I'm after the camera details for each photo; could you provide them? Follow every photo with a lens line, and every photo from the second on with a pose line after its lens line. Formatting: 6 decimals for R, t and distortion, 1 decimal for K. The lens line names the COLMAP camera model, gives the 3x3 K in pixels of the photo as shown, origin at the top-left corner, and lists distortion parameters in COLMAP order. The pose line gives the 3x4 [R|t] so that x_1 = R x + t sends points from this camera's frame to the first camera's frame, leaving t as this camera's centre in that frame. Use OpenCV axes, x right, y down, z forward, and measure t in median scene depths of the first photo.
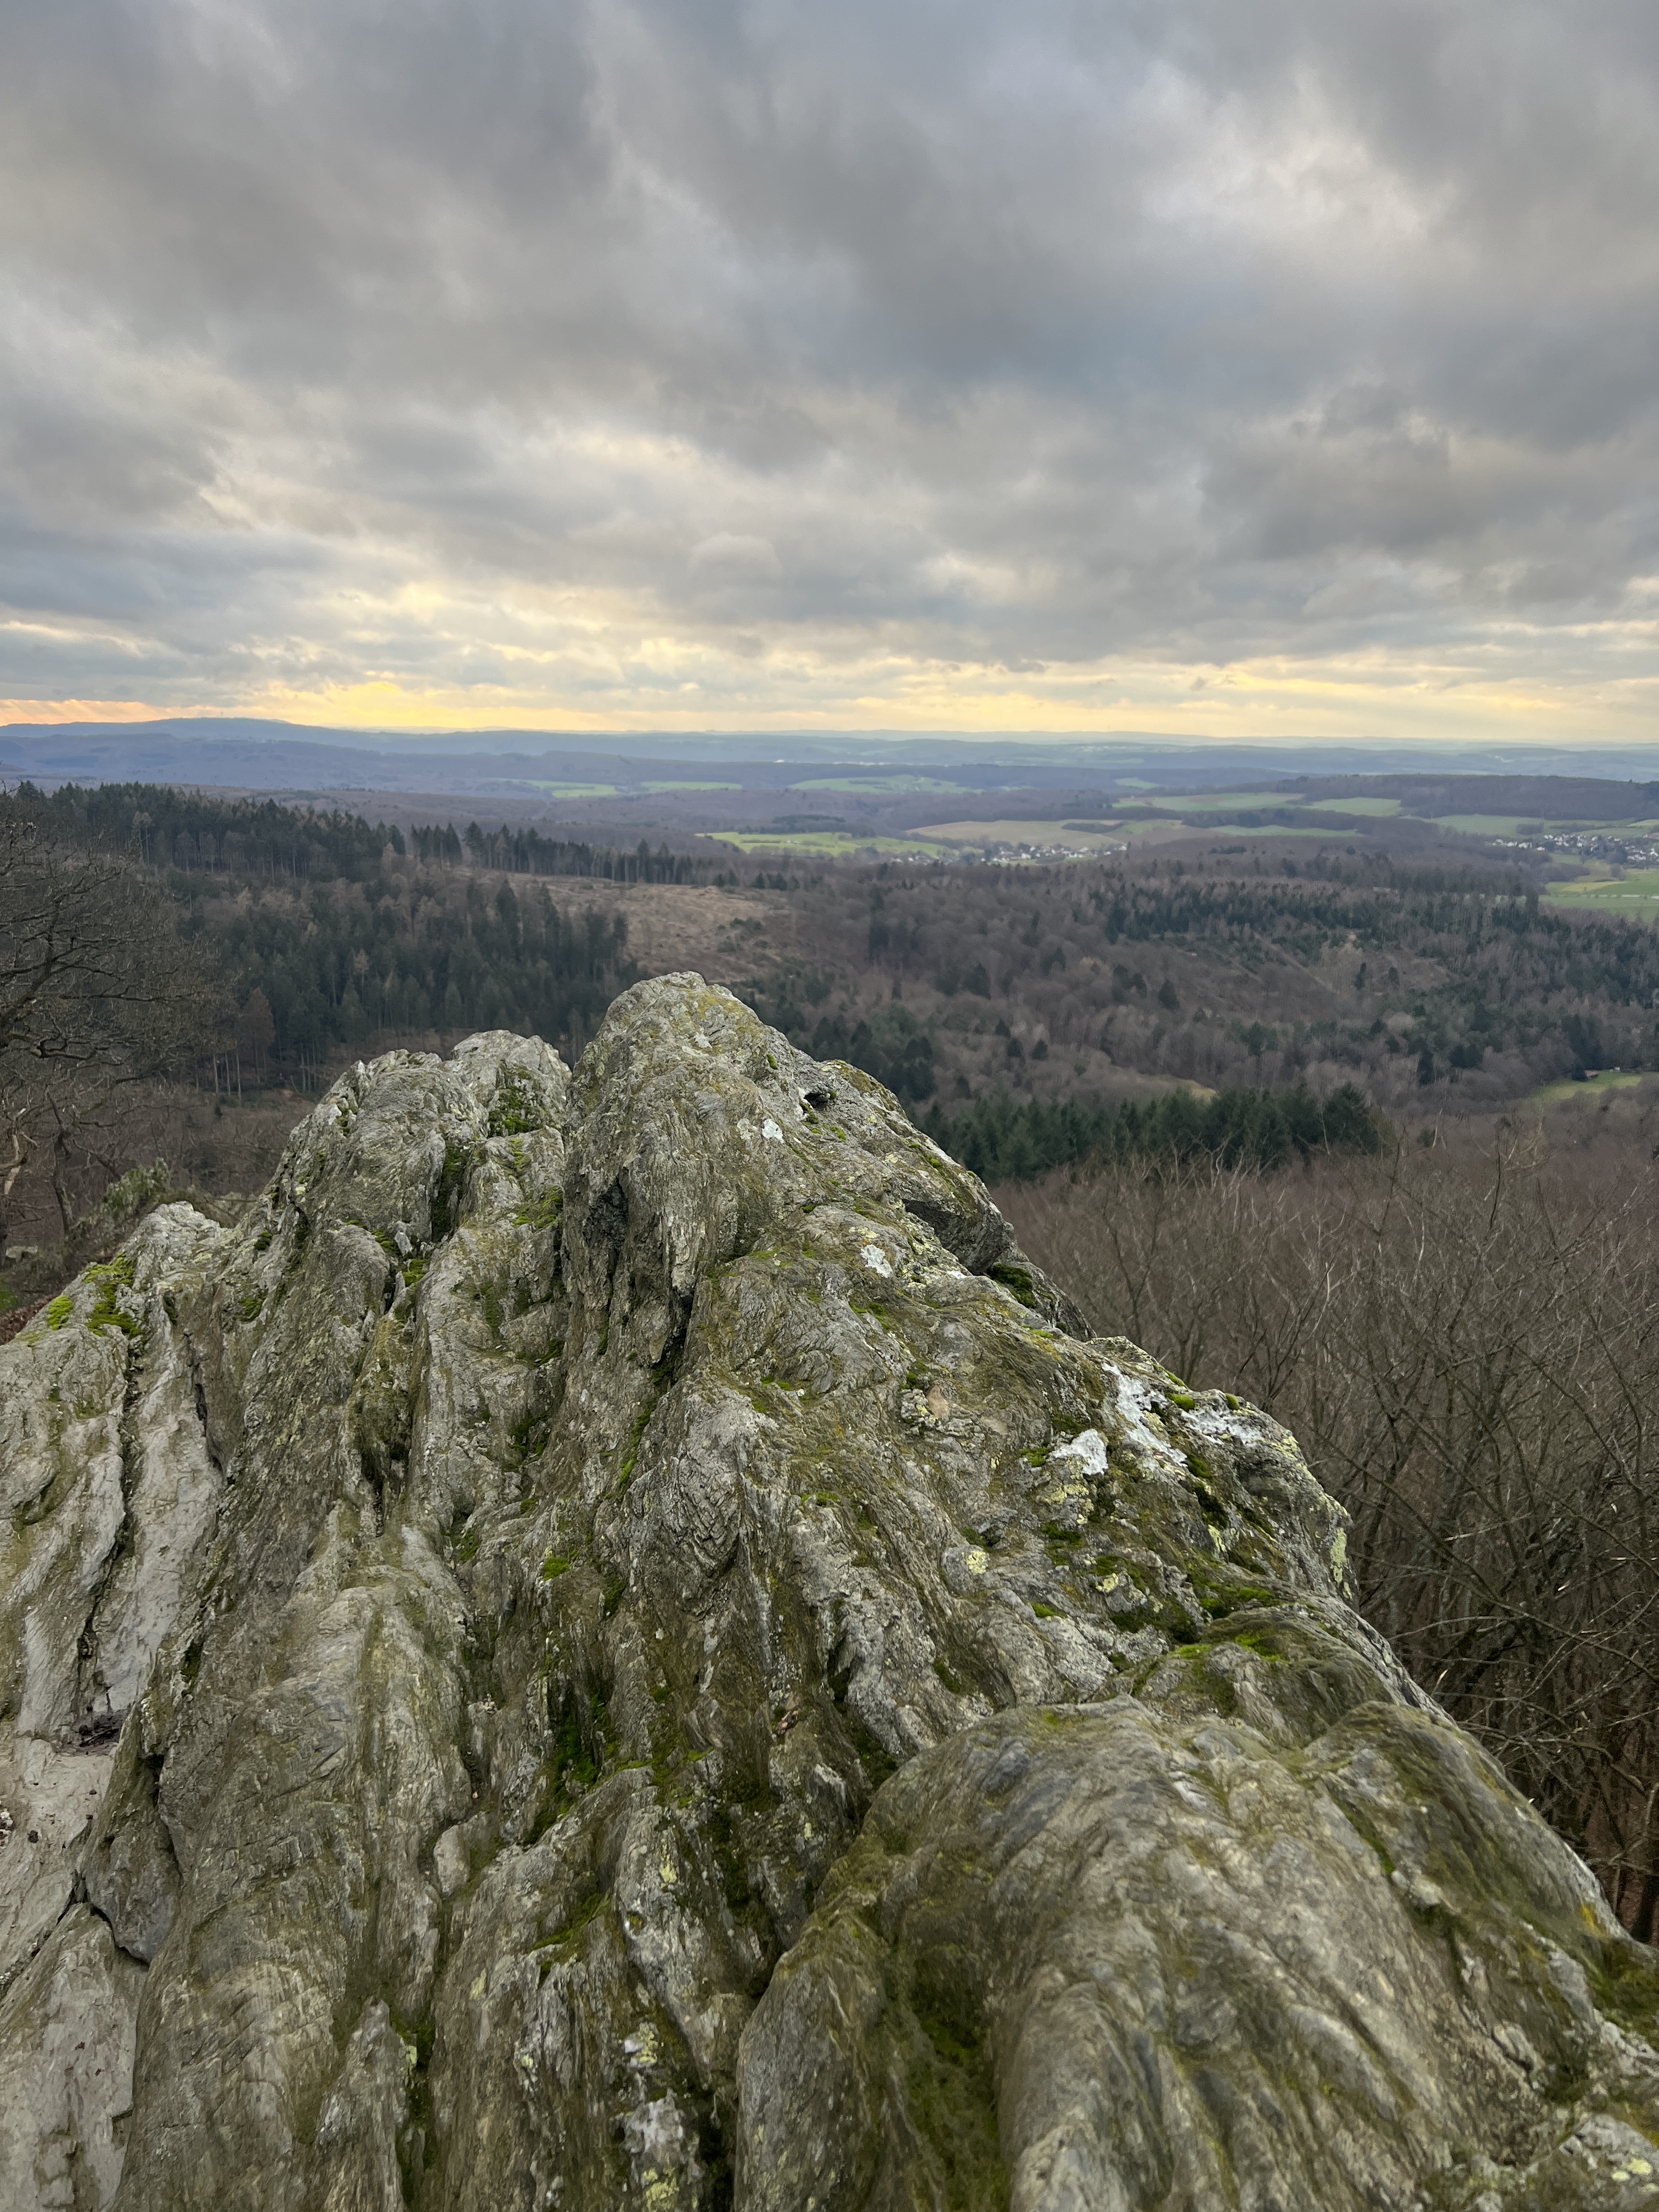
lens RADIAL K [[1630.5, 0, 805.9], [0, 1630.5, 1104.5], [0, 0, 1]] dist [0.050589, -0.064918]
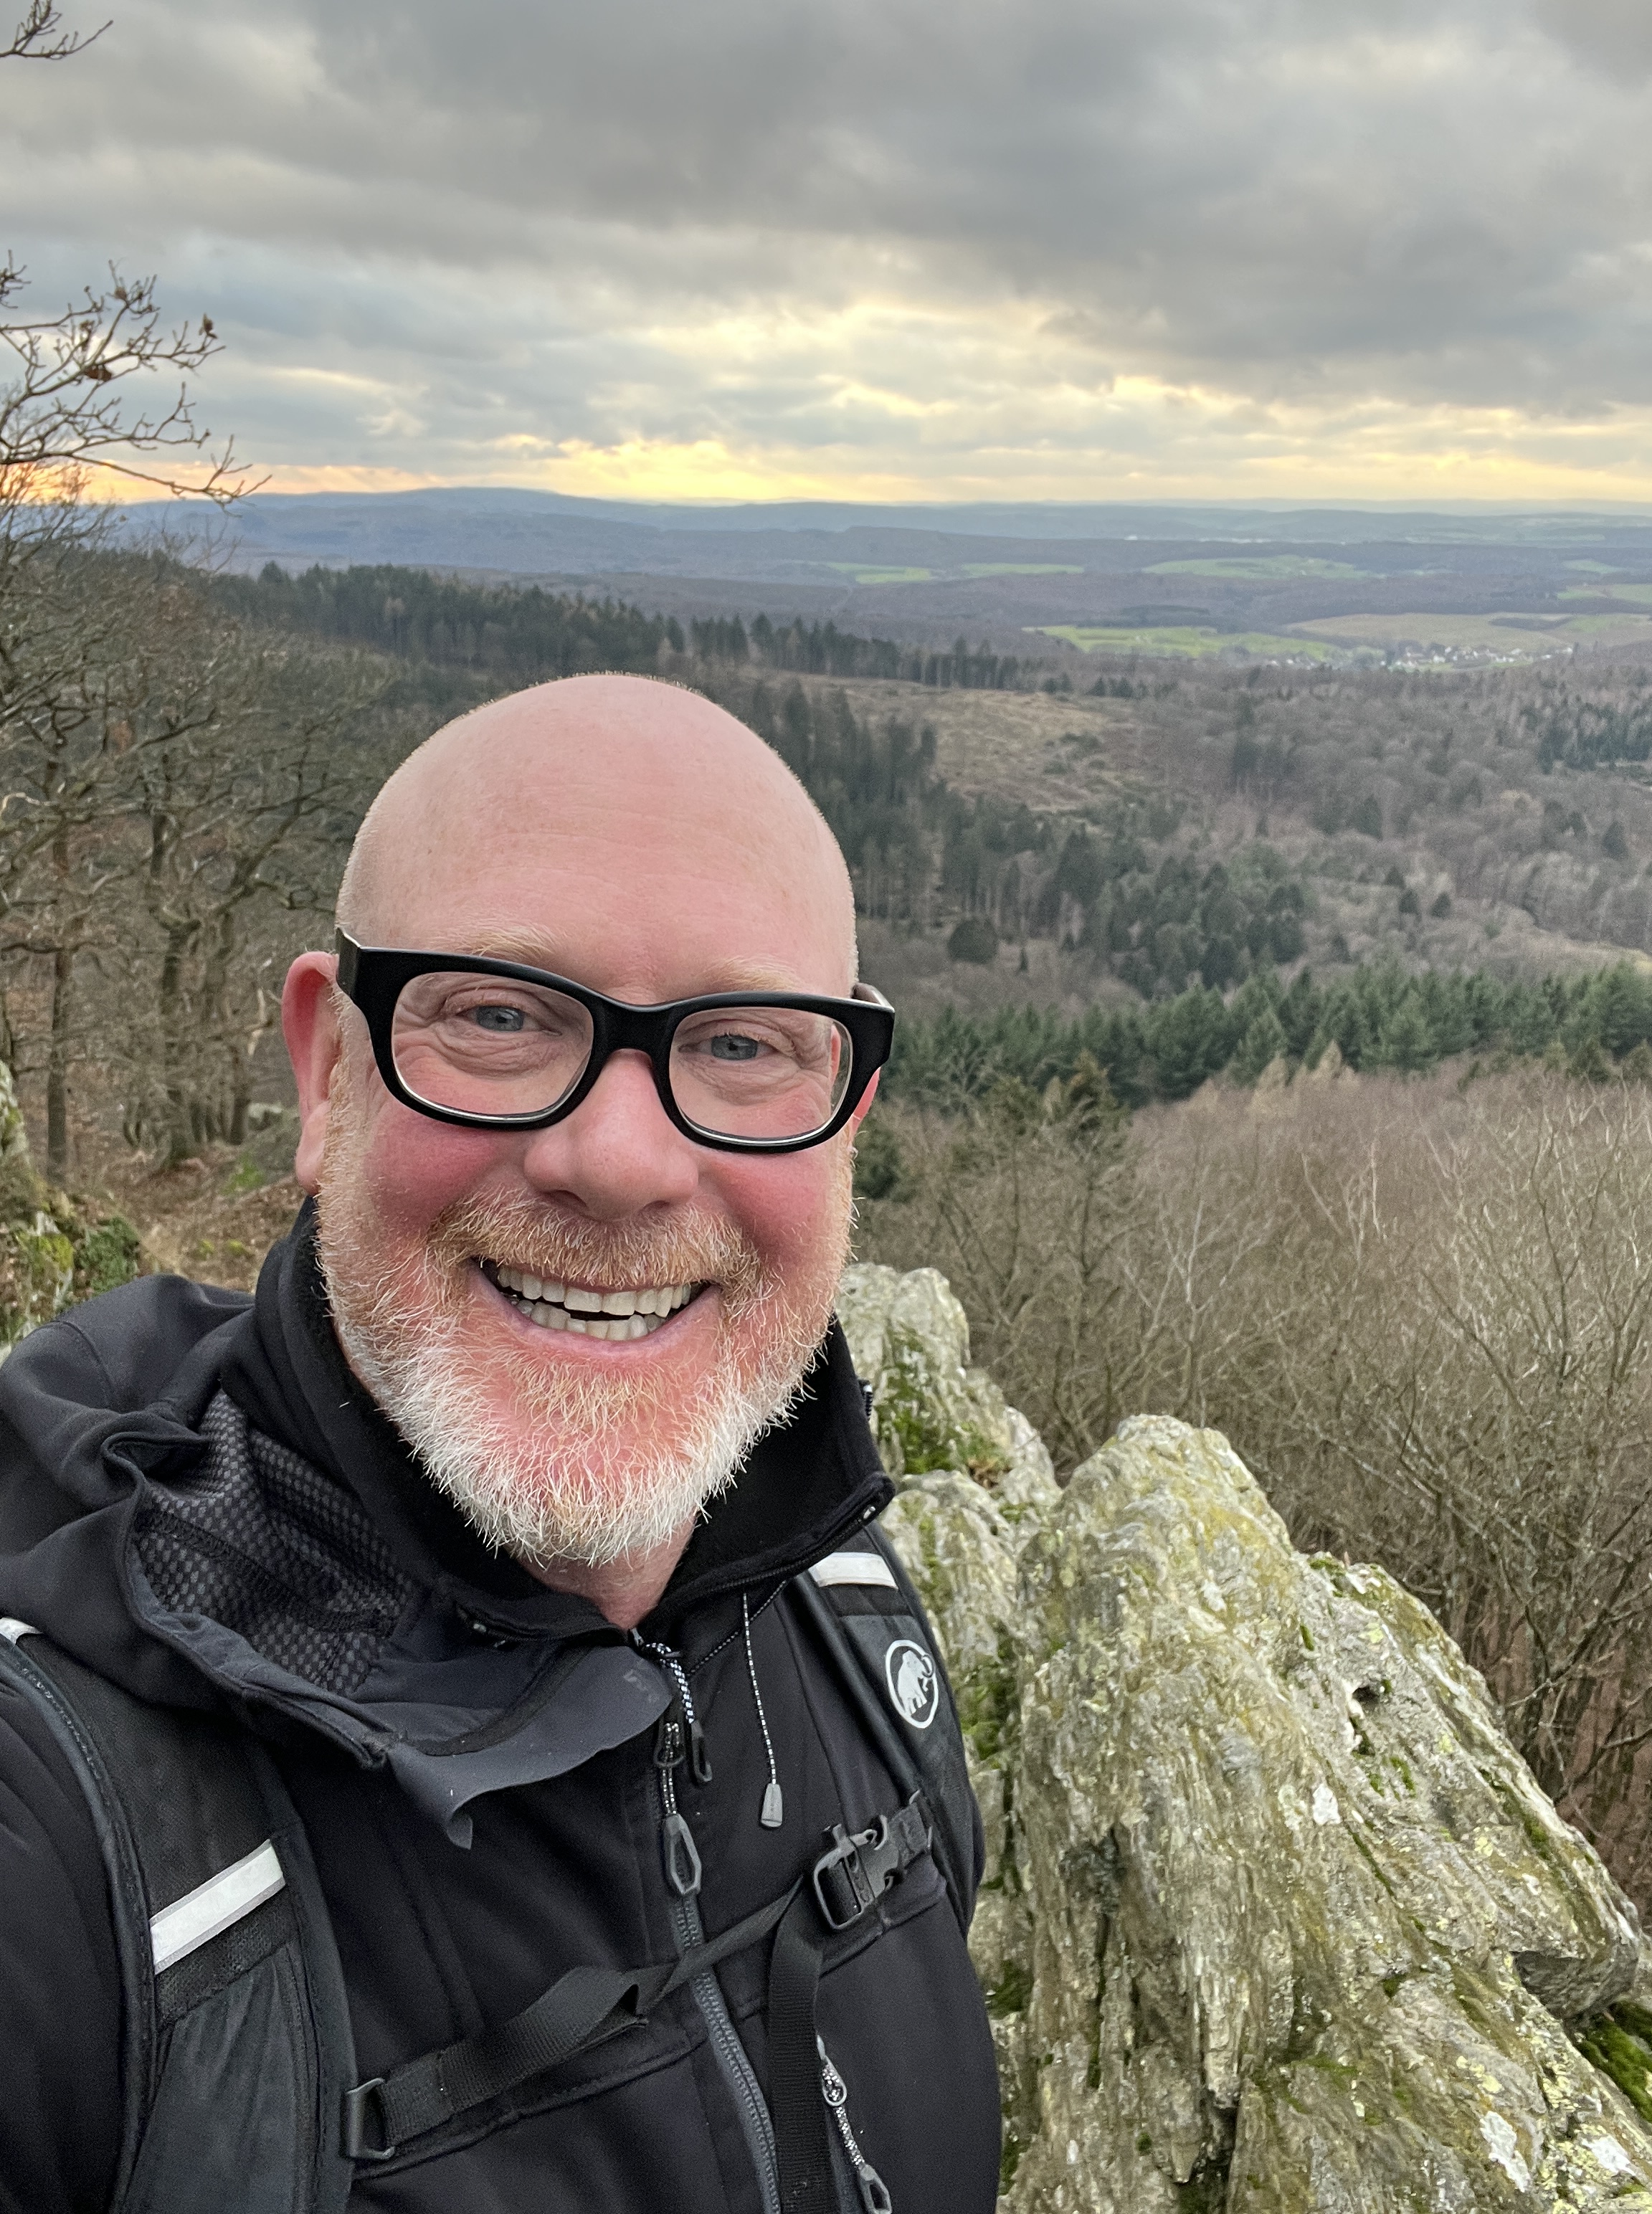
lens RADIAL K [[1921.0, 0, 812.7], [0, 1921.0, 1106.1], [0, 0, 1]] dist [0.059882, -0.047007]
pose [[0.985256, 0.049539, -0.163757, -0.114896], [-0.036052, 0.995785, 0.084330, -0.348750], [0.167244, -0.077183, 0.982890, 0.087946]]
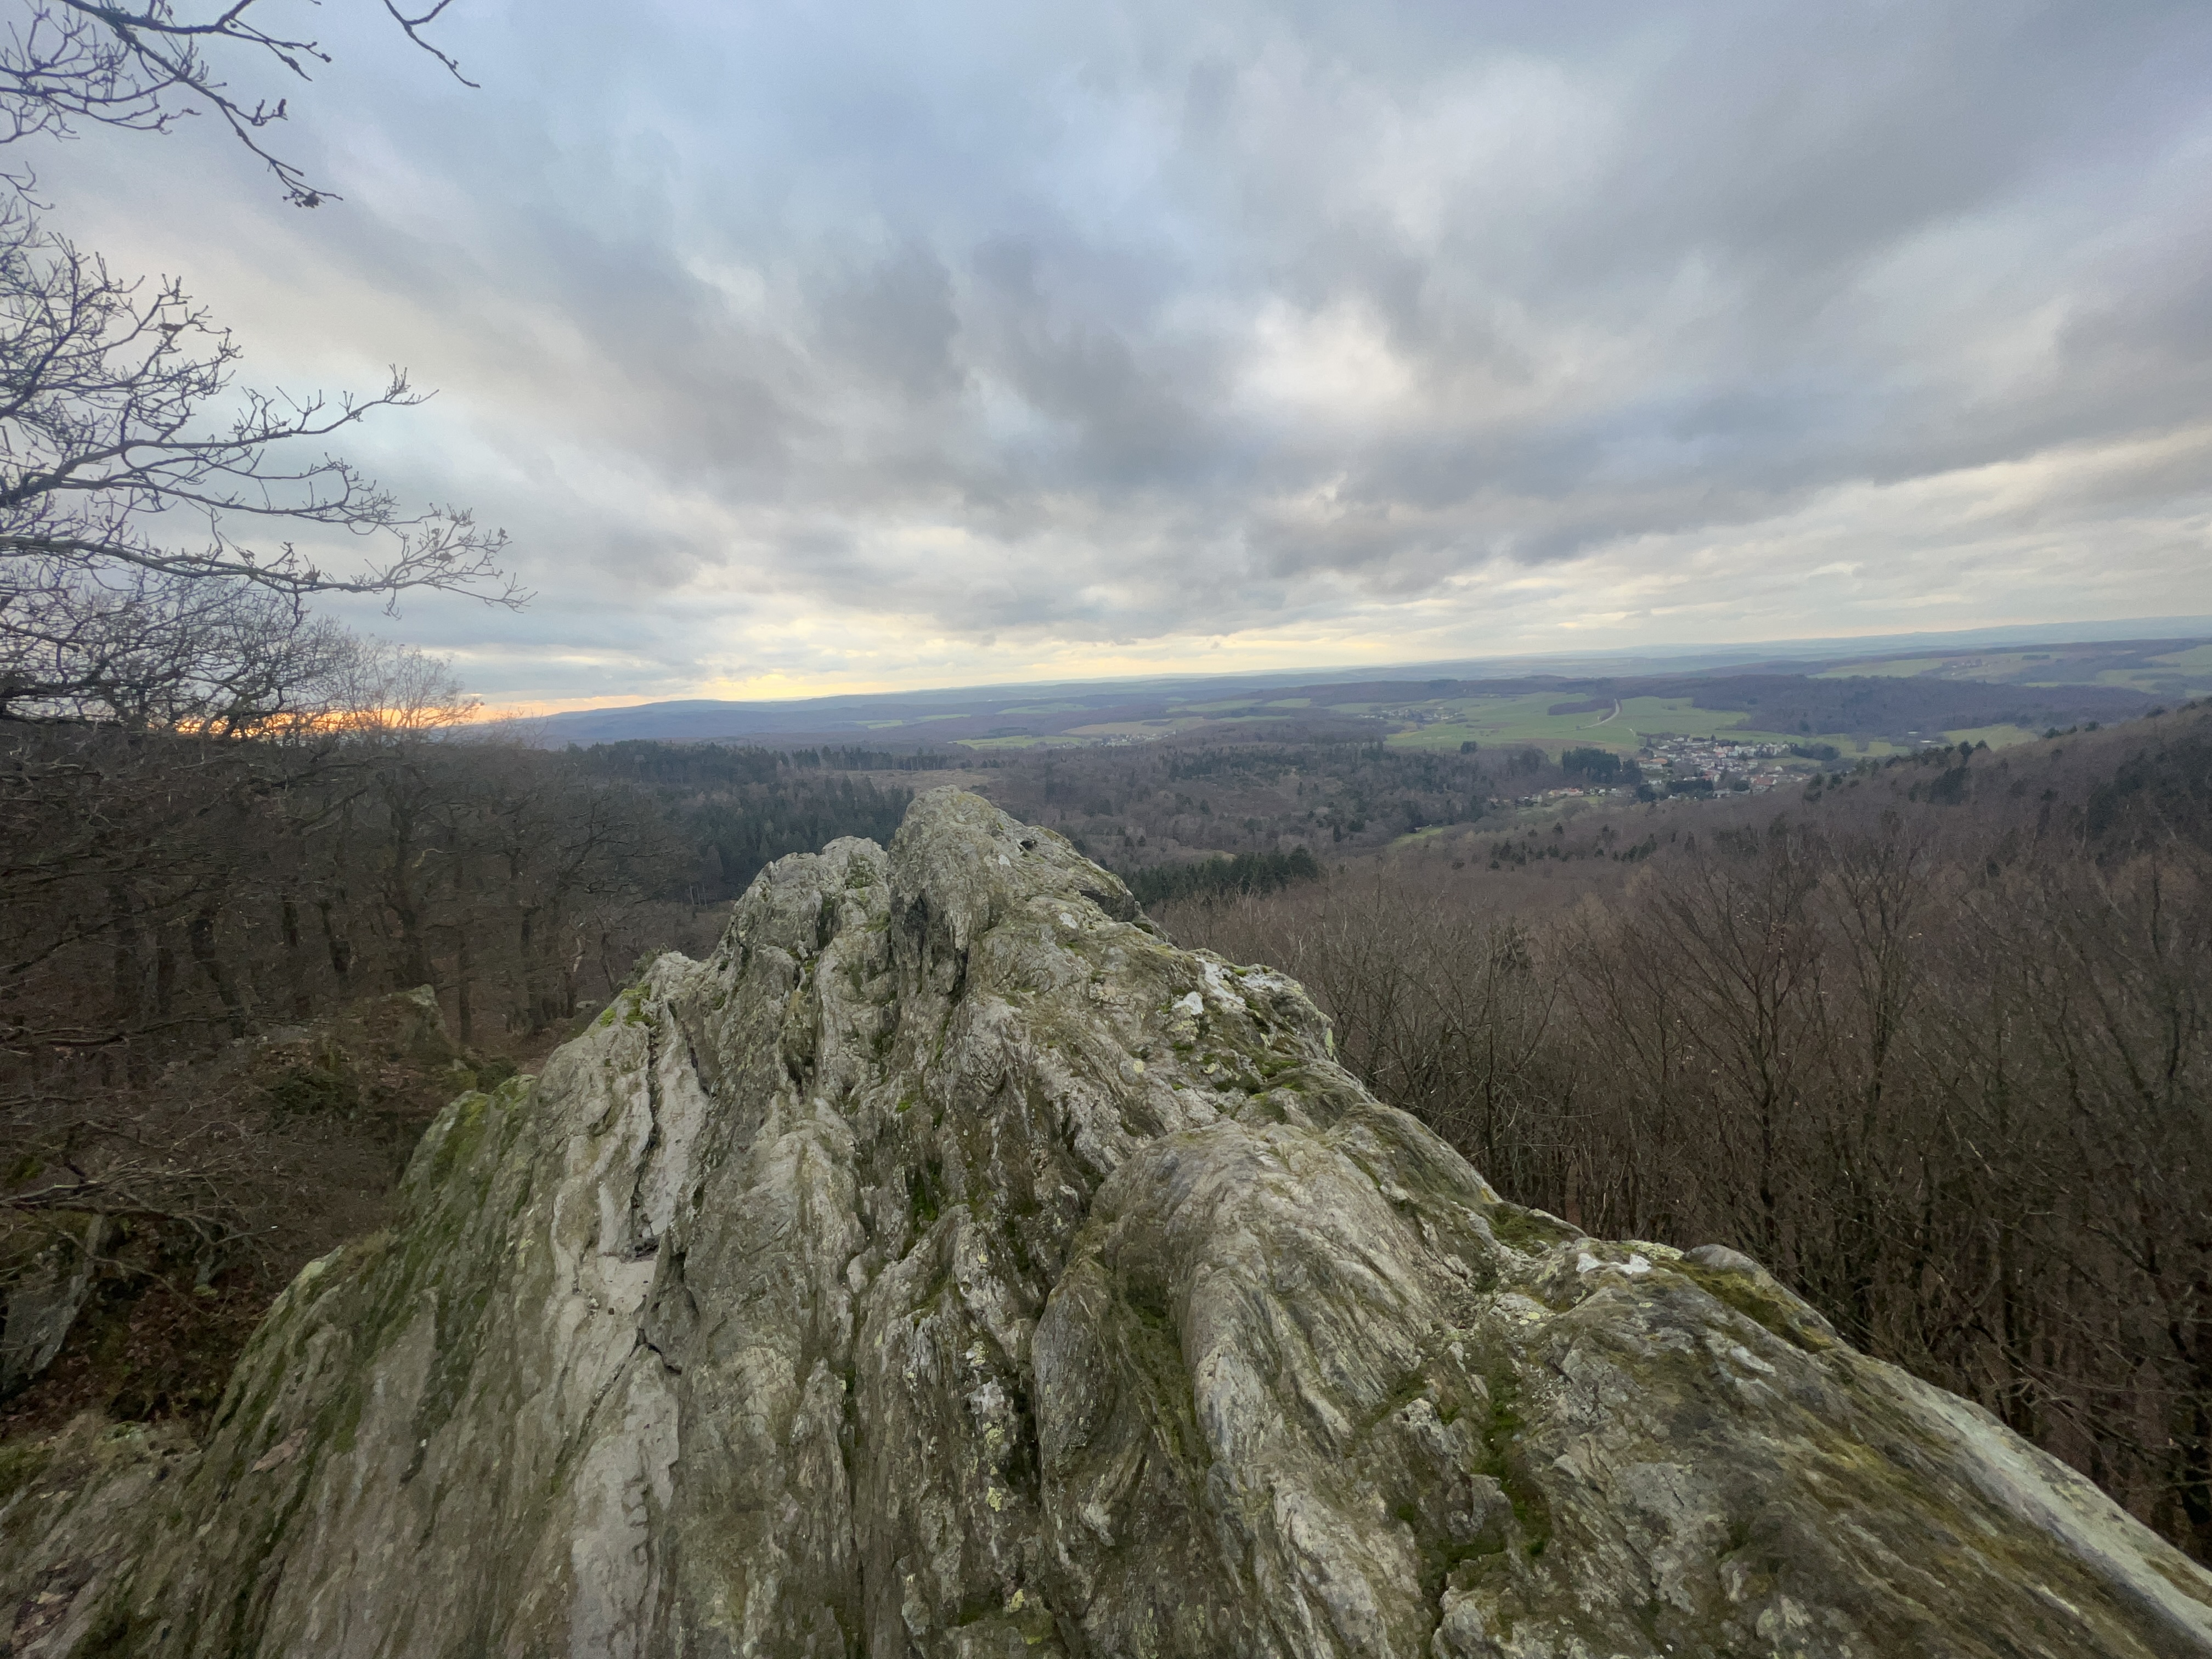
lens RADIAL K [[872.4, 0, 1102.7], [0, 872.4, 835.5], [0, 0, 1]] dist [-0.005638, 0.000349]
pose [[0.991274, -0.087245, 0.098818, -0.004724], [0.091956, 0.994783, -0.044165, 0.037913], [-0.094449, 0.052867, 0.994125, 0.018349]]
